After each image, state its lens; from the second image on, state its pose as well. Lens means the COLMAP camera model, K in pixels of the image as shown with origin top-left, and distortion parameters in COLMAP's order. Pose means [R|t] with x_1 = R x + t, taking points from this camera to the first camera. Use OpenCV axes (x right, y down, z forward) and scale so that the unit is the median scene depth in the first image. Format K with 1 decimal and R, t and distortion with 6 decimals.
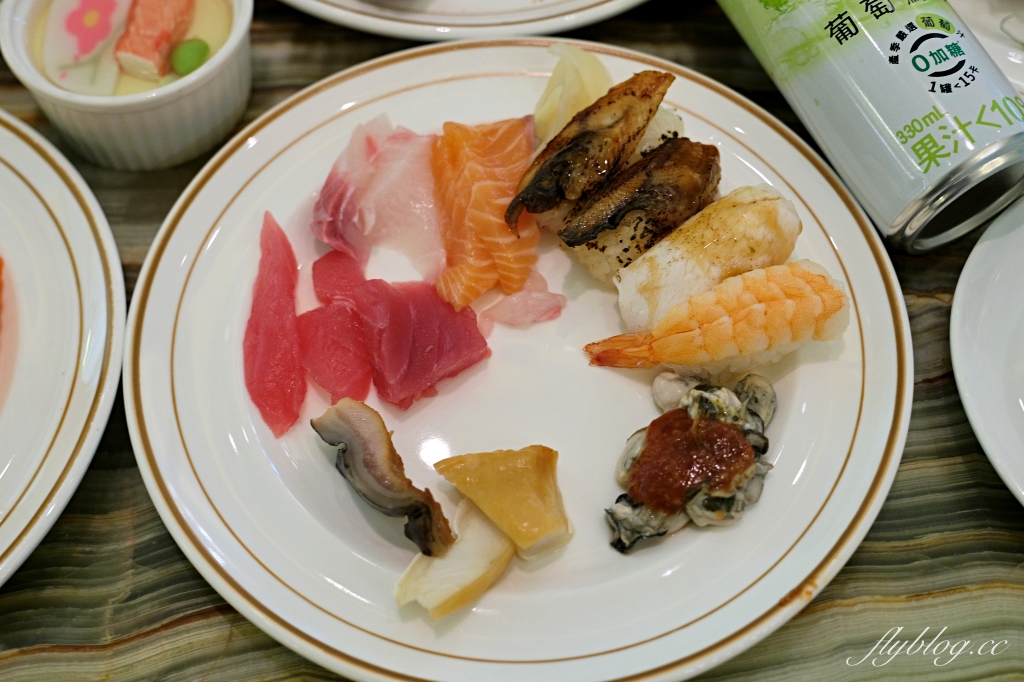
lens RADIAL K [[1406.9, 0, 511.2], [0, 1406.9, 339.2], [0, 0, 1]] dist [-0.034486, 0.000000]
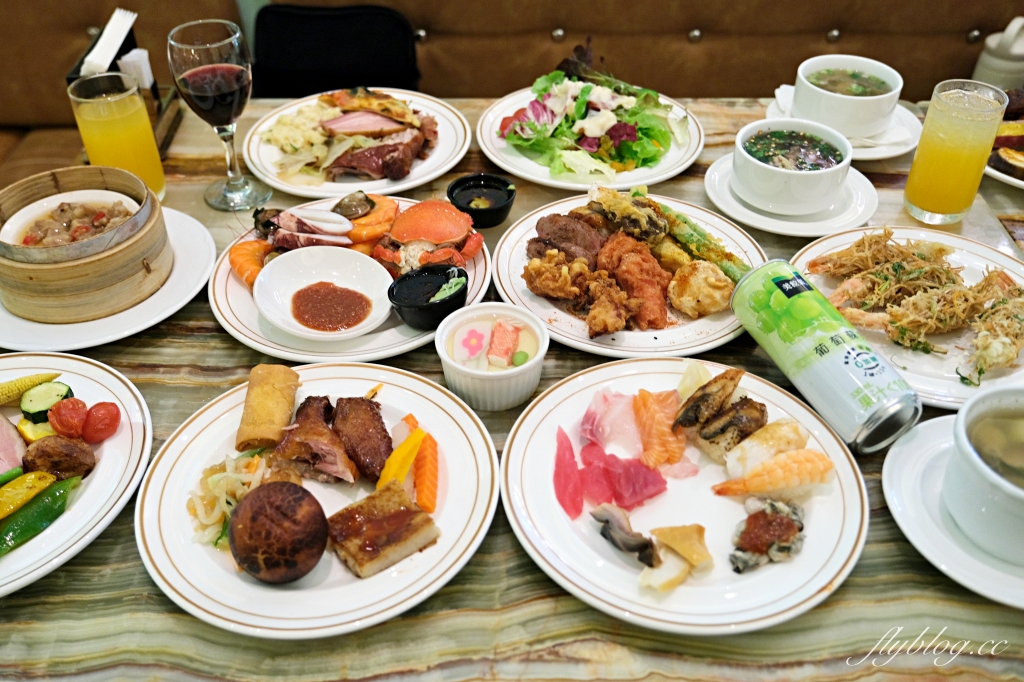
lens RADIAL K [[946.4, 0, 505.9], [0, 946.4, 336.8], [0, 0, 1]] dist [-0.012913, 0.000000]
pose [[0.998983, 0.026206, -0.036702, -0.217062], [-0.036474, 0.948125, -0.315797, 0.258484], [0.026522, 0.316815, 0.948117, -0.460188]]
